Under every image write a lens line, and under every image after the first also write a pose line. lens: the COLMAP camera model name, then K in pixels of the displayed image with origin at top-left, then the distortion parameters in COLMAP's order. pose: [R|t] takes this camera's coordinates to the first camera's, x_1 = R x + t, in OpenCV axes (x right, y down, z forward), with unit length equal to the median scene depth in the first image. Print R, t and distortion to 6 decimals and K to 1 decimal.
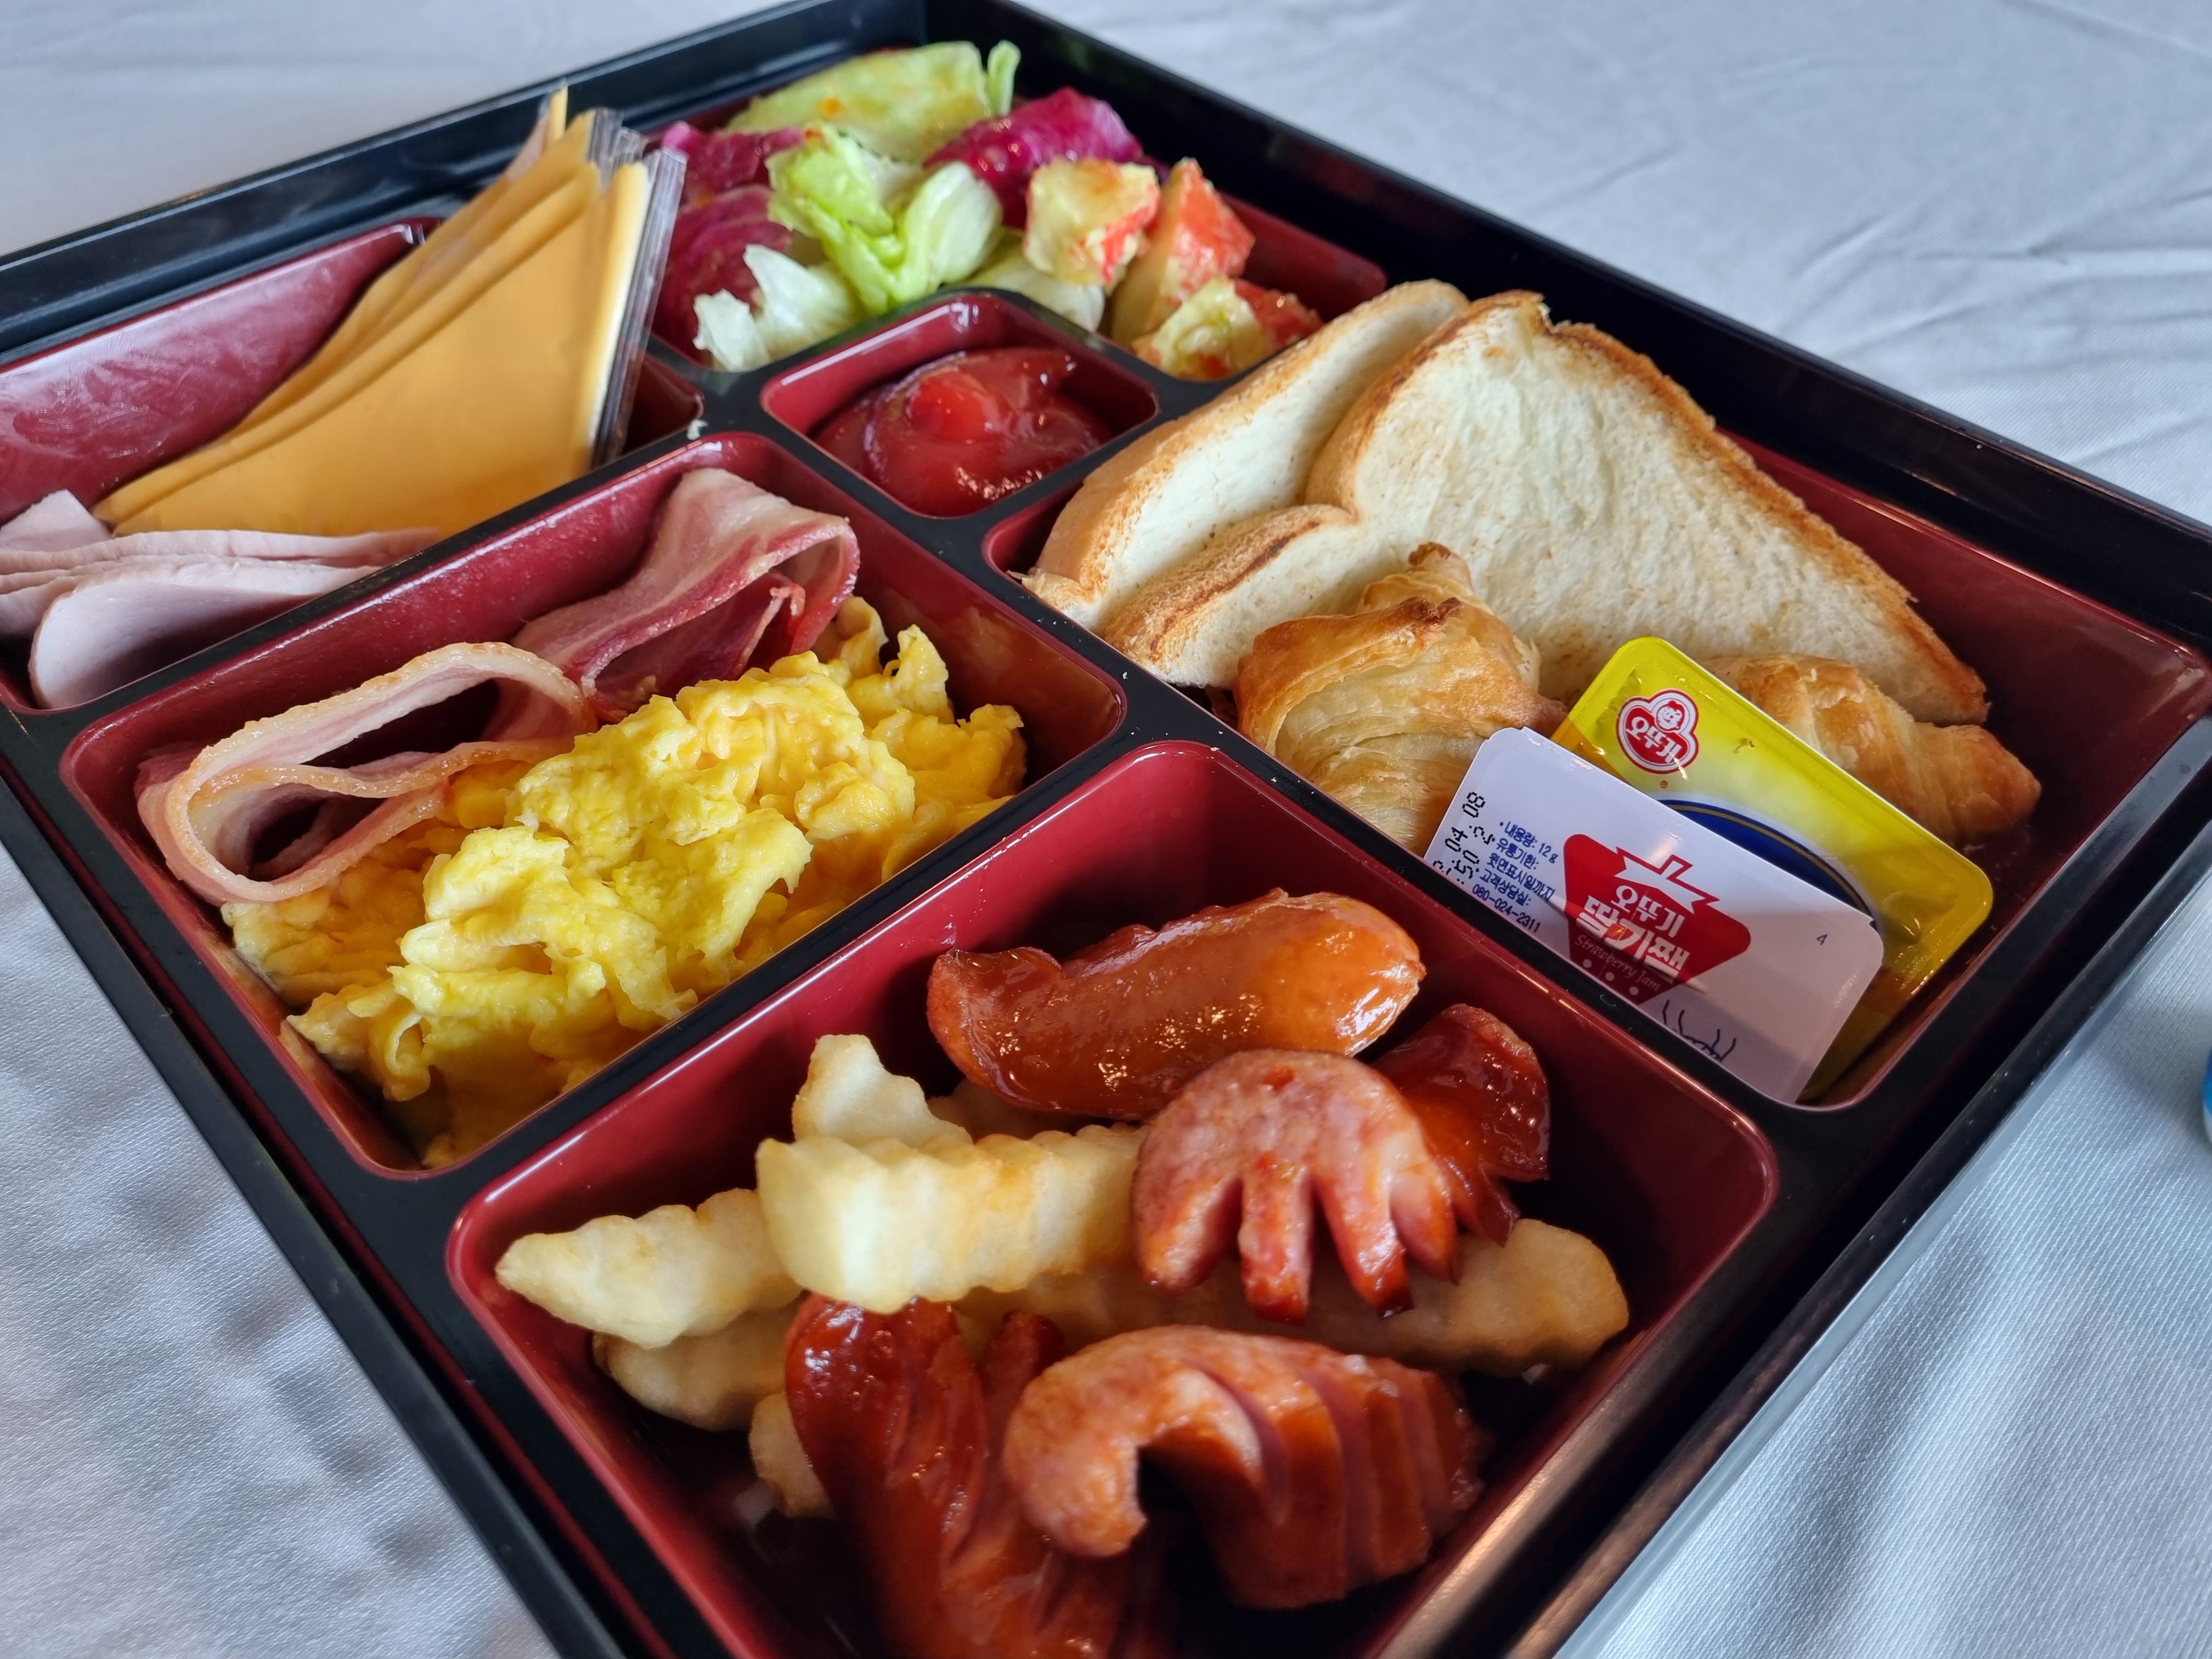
lens RADIAL K [[1711.4, 0, 1106.0], [0, 1711.4, 829.5], [0, 0, 1]] dist [-0.003369, -0.015965]
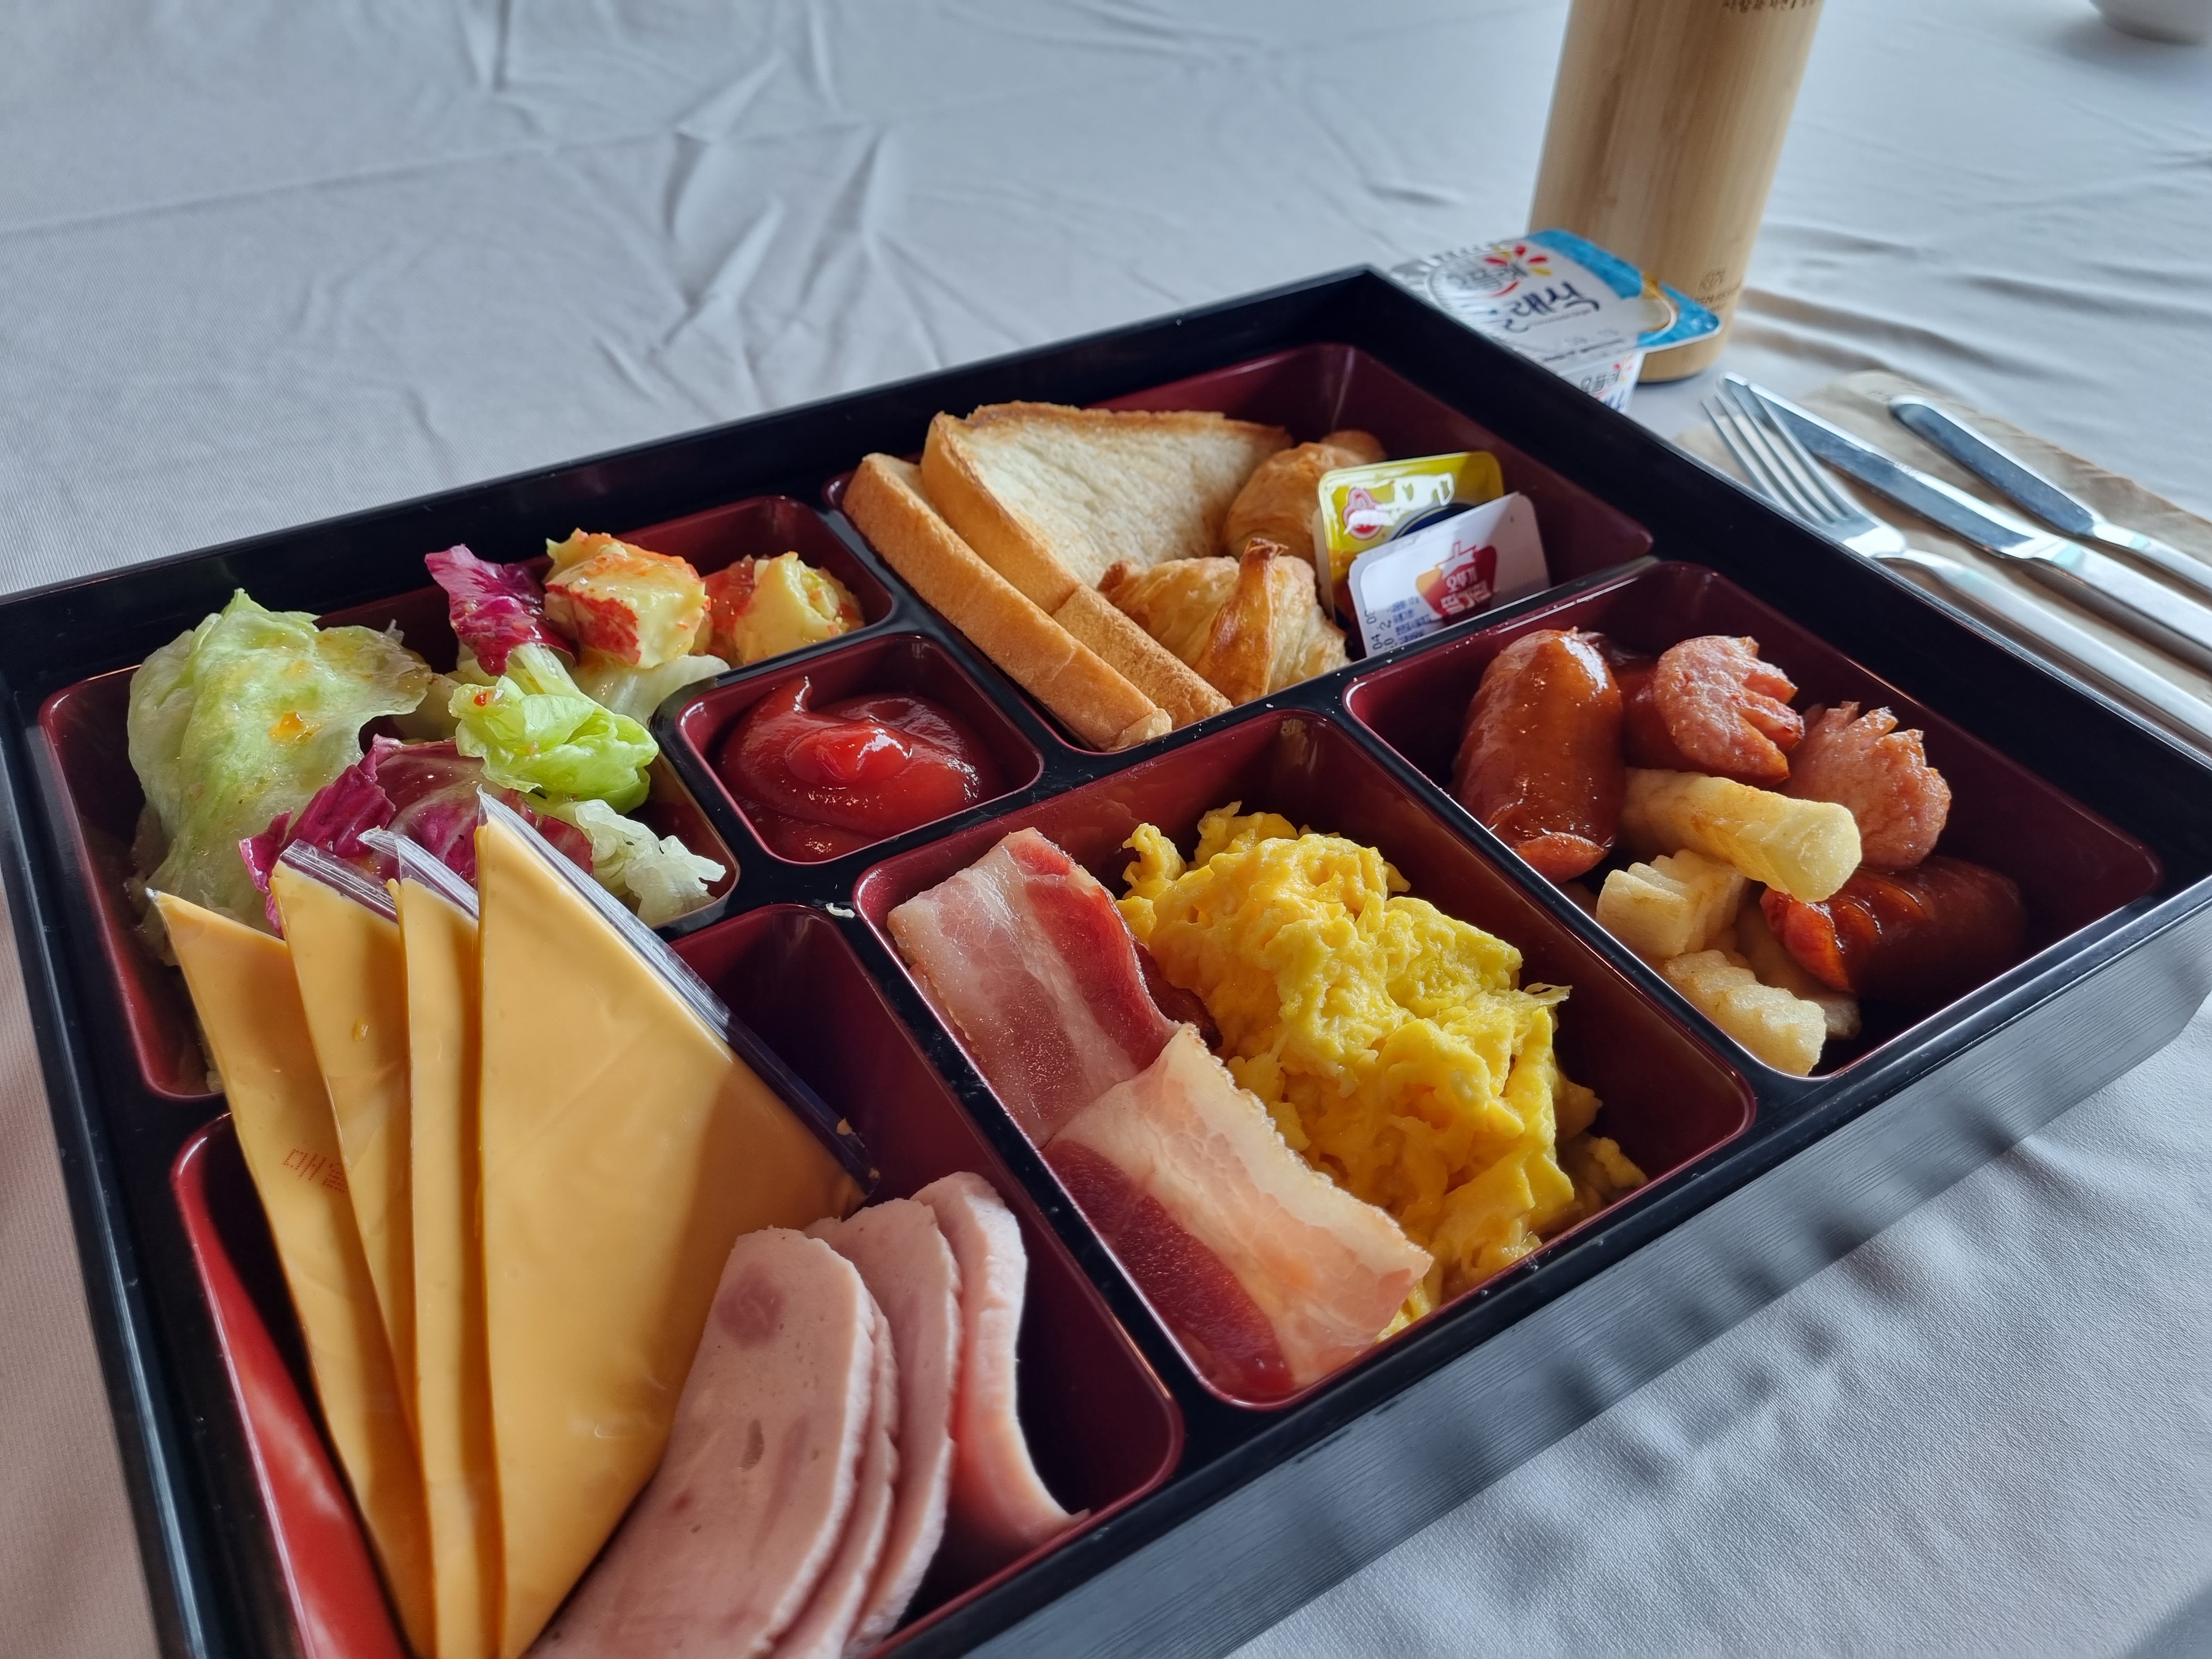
lens RADIAL K [[1689.7, 0, 1106.0], [0, 1689.7, 829.5], [0, 0, 1]] dist [0.001272, 0.000944]
pose [[0.197948, -0.648725, 0.734828, -0.891552], [0.688235, 0.625780, 0.367058, -0.511975], [-0.697960, 0.433076, 0.570348, 0.328513]]
